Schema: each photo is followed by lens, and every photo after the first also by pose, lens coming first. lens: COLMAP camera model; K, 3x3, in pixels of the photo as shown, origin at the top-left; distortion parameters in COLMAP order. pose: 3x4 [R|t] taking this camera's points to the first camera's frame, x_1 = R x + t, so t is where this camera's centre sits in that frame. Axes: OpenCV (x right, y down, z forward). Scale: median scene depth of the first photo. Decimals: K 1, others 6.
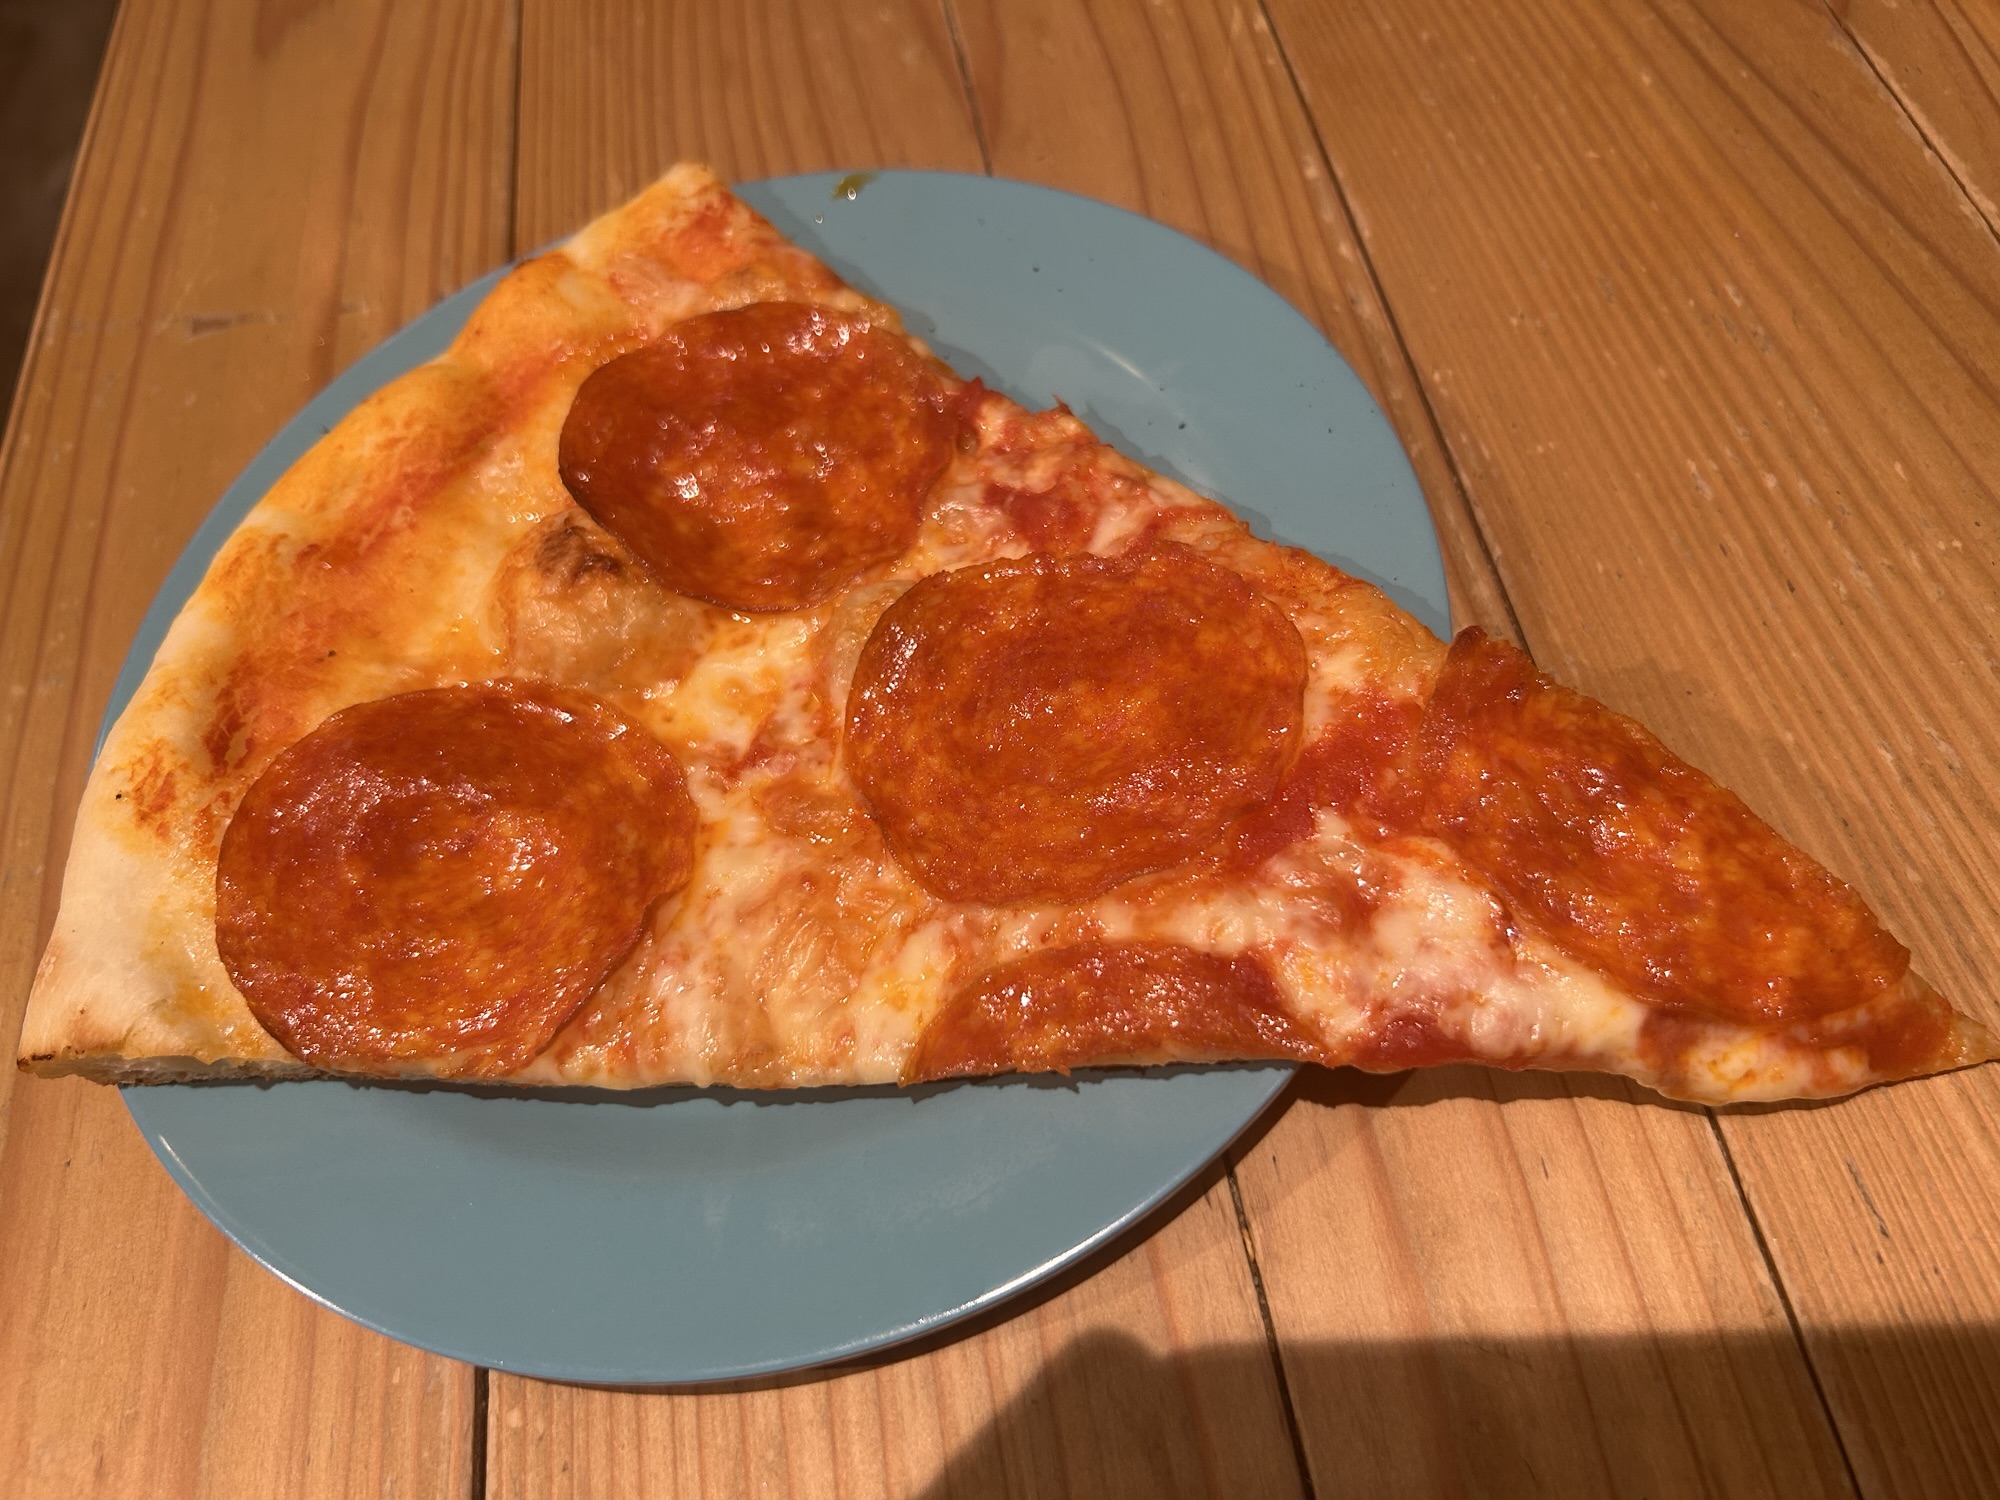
lens RADIAL K [[1613.0, 0, 1000.0], [0, 1613.0, 750.0], [0, 0, 1]] dist [0.033579, -0.007639]
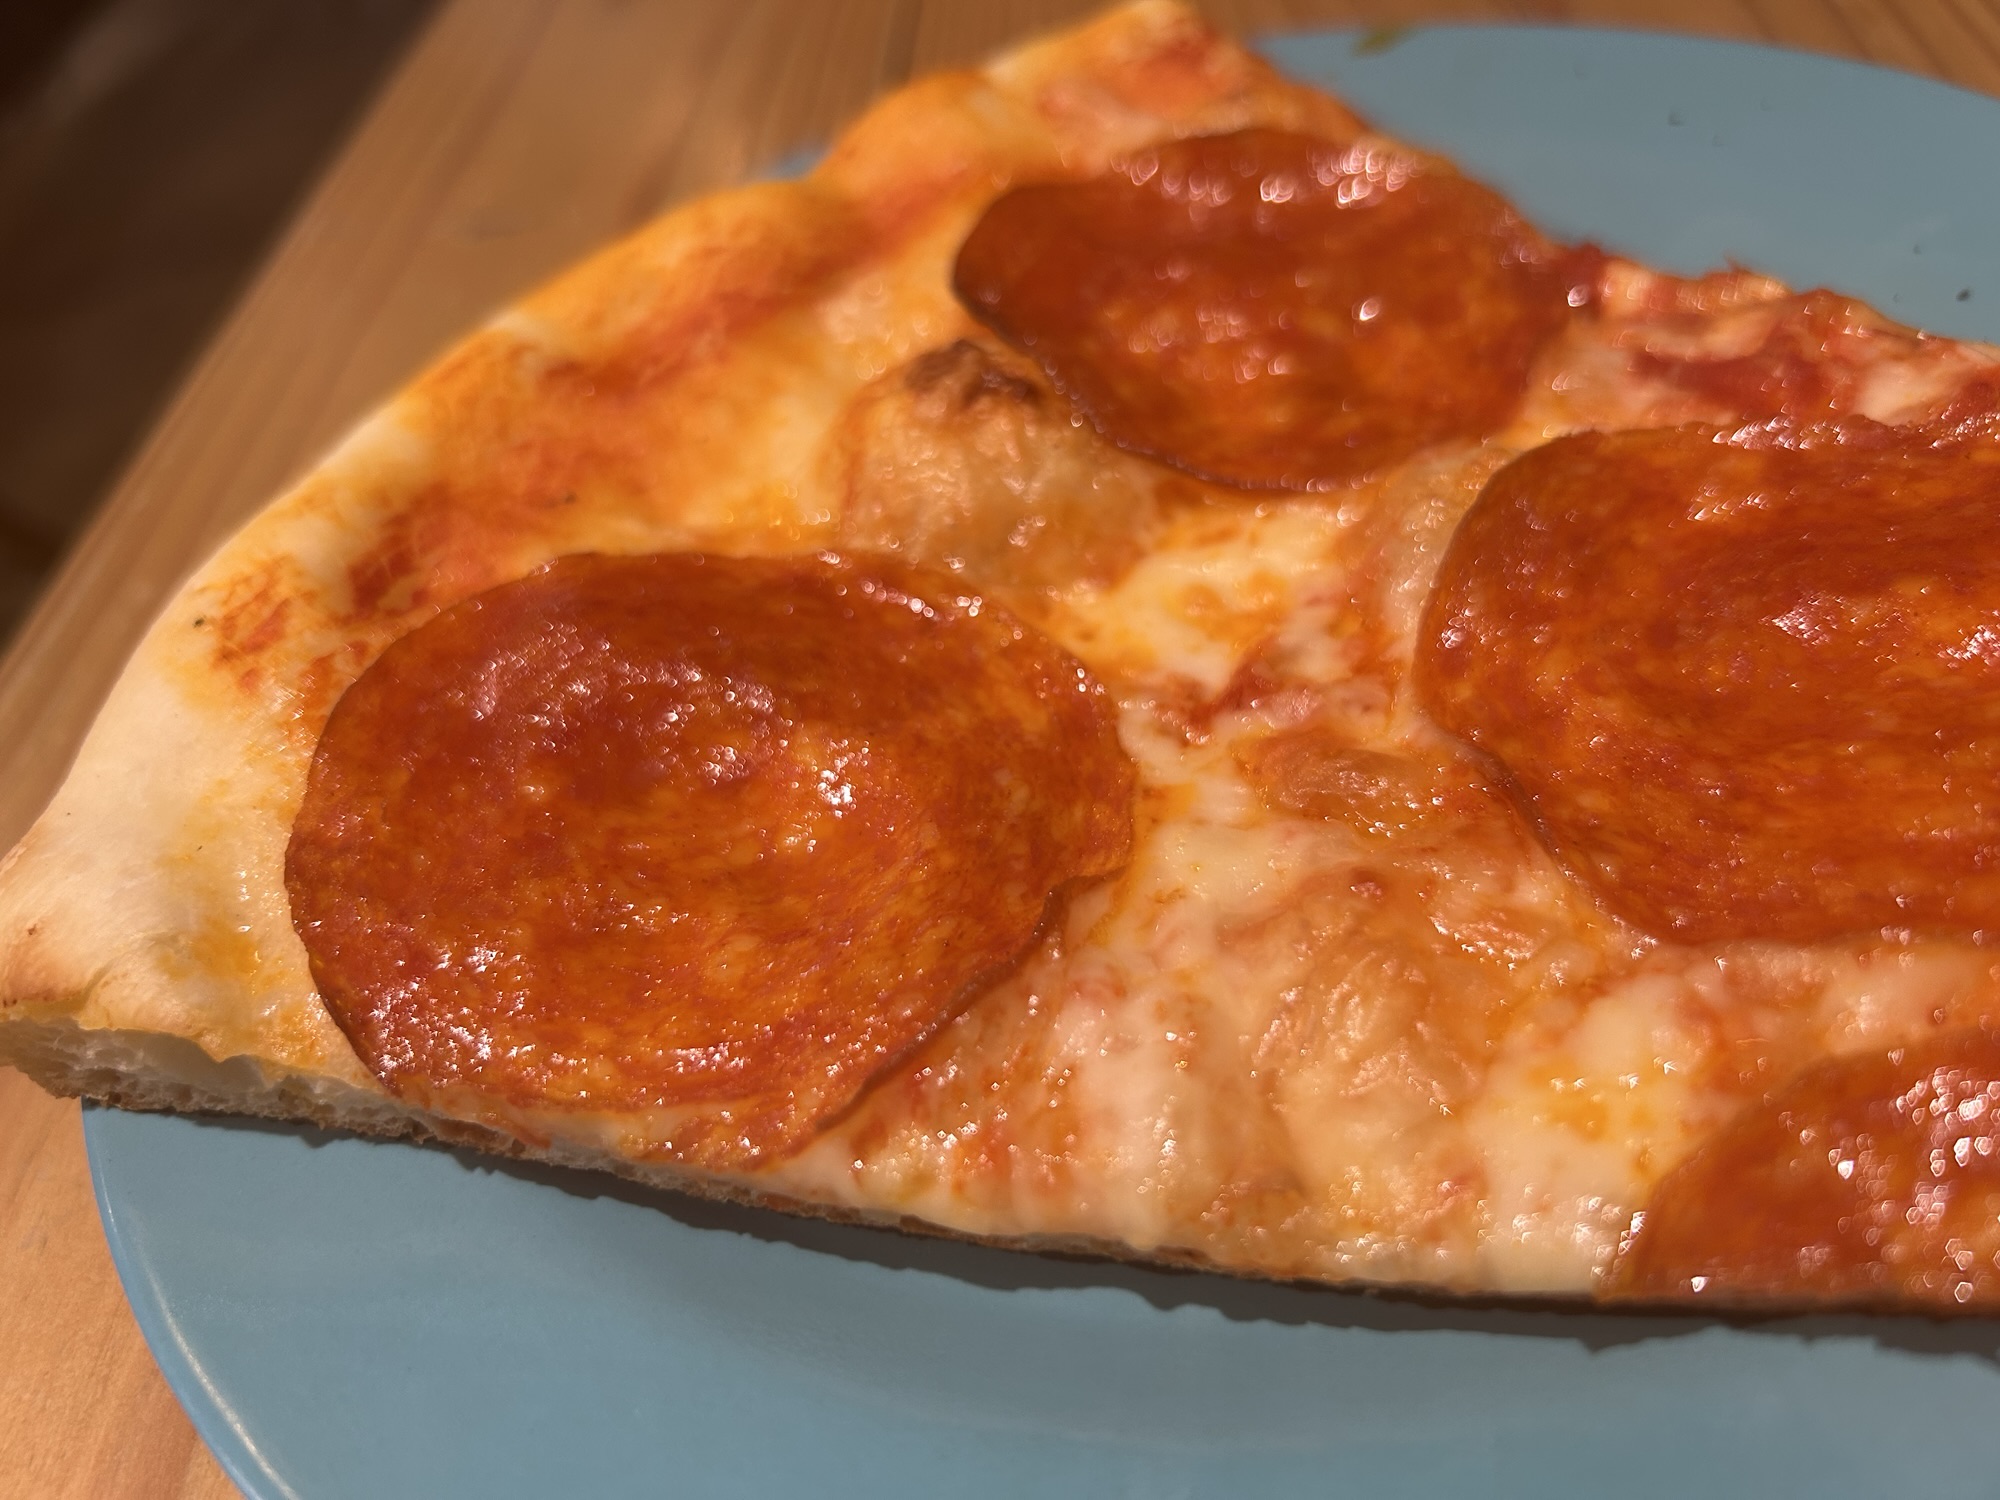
lens RADIAL K [[1637.3, 0, 1000.0], [0, 1637.3, 750.0], [0, 0, 1]] dist [0.052926, -0.157806]
pose [[0.984743, 0.111439, -0.133648, -0.163698], [-0.136049, 0.971913, -0.192030, 0.151826], [0.108495, 0.207283, 0.972246, 0.453872]]
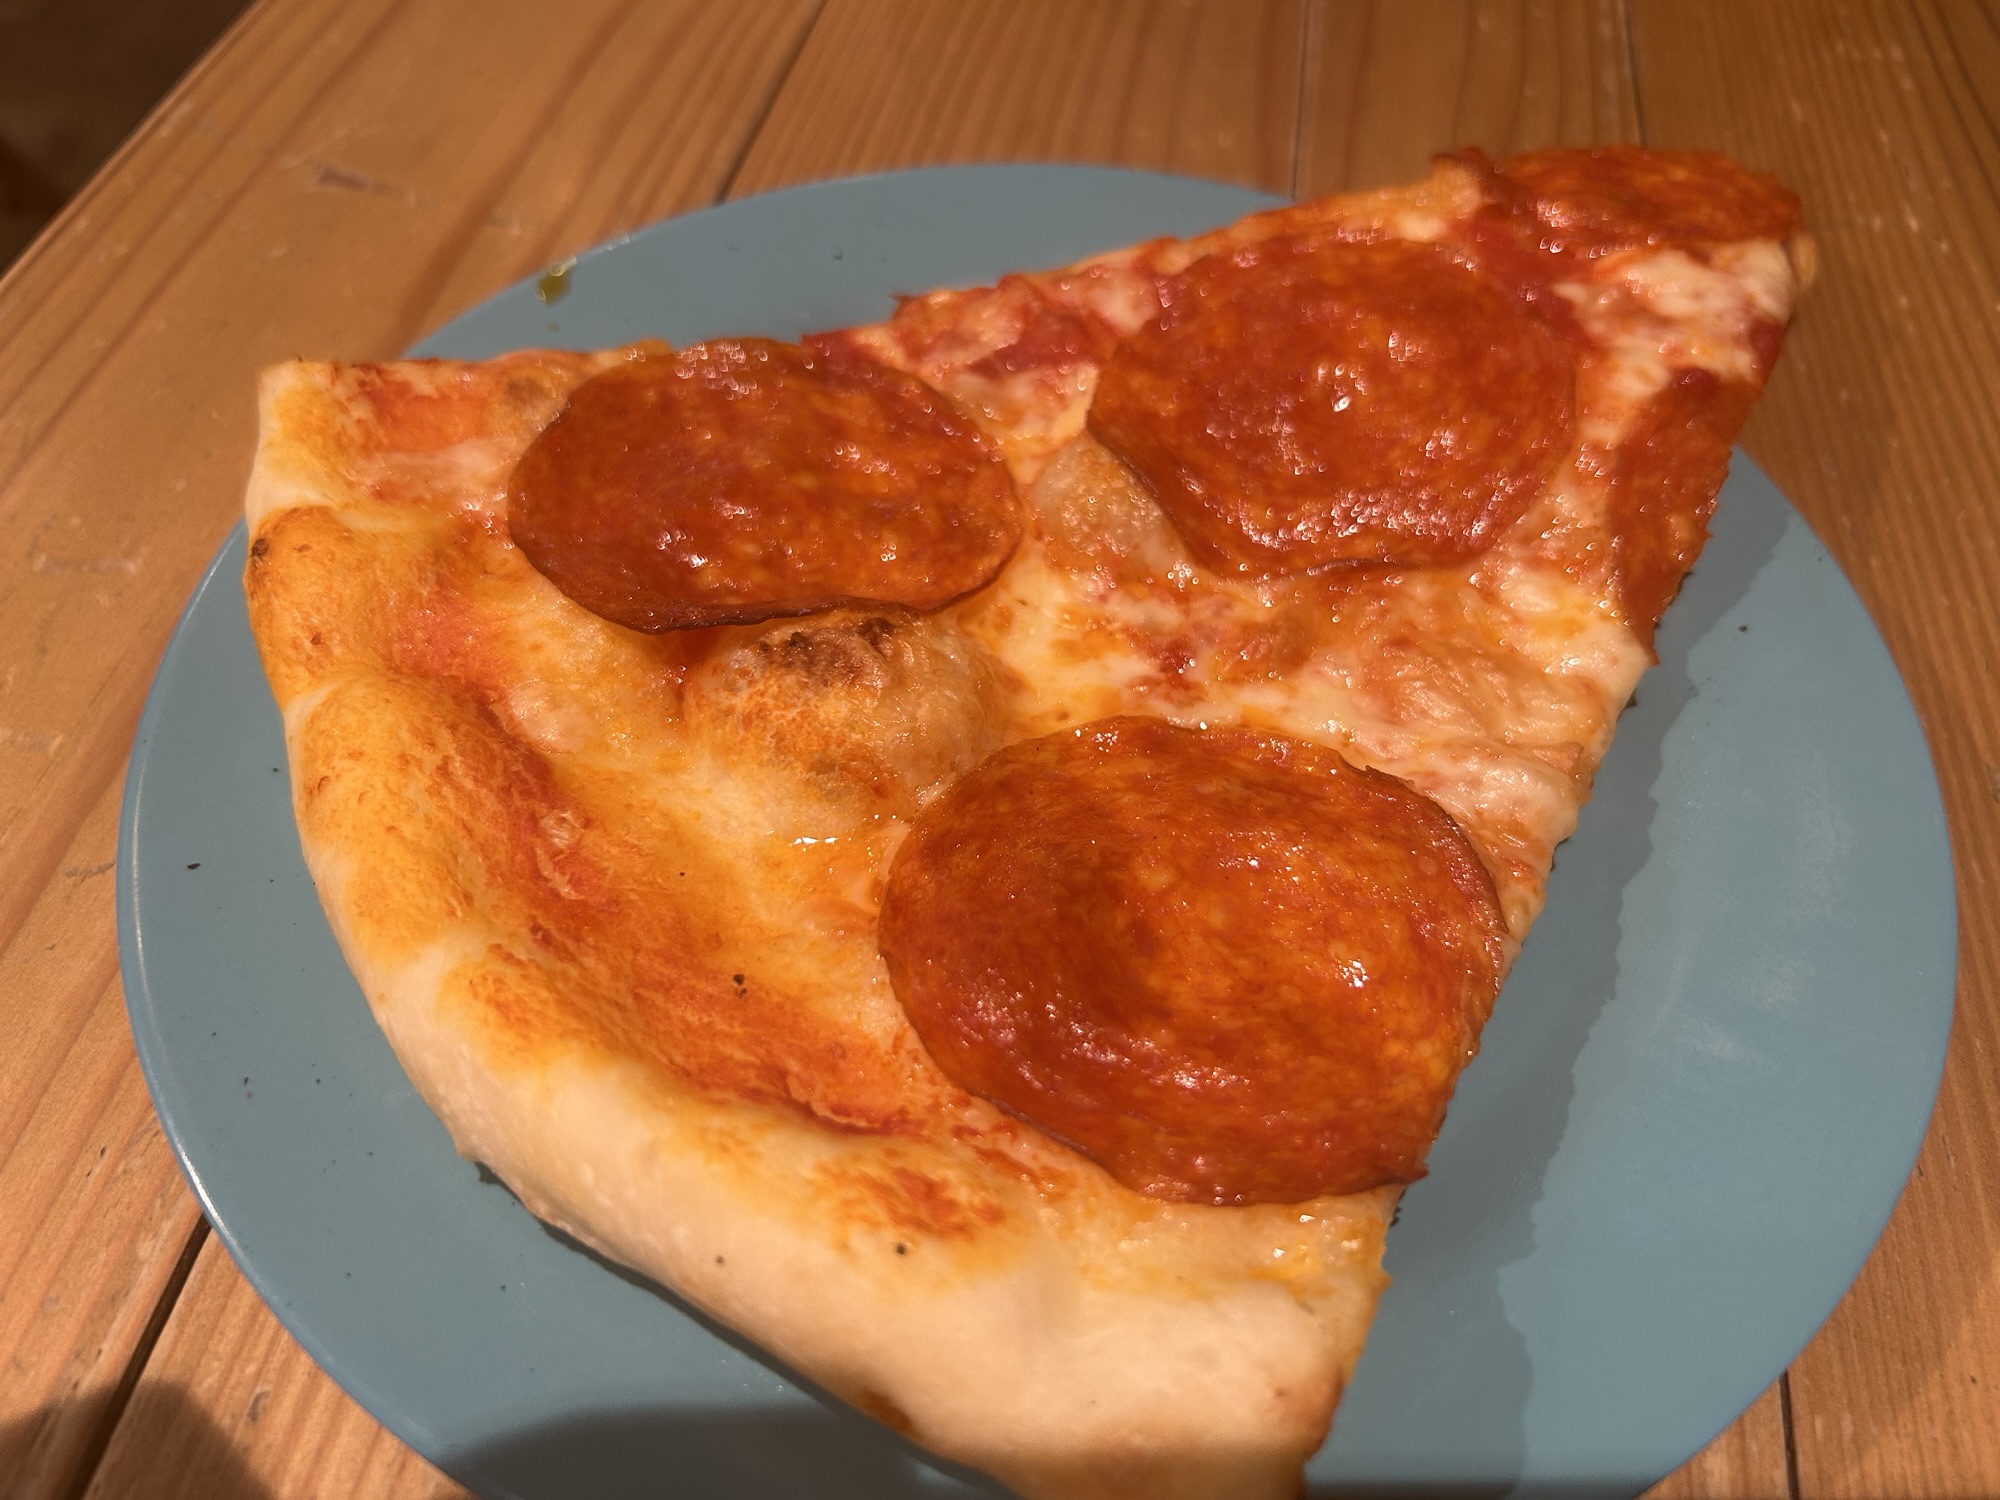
lens RADIAL K [[1613.0, 0, 1000.0], [0, 1613.0, 750.0], [0, 0, 1]] dist [0.033579, -0.007639]
pose [[0.441882, -0.601179, 0.665826, -0.818435], [0.699892, 0.695325, 0.163324, -0.171885], [-0.561152, 0.393836, 0.728012, 0.477751]]
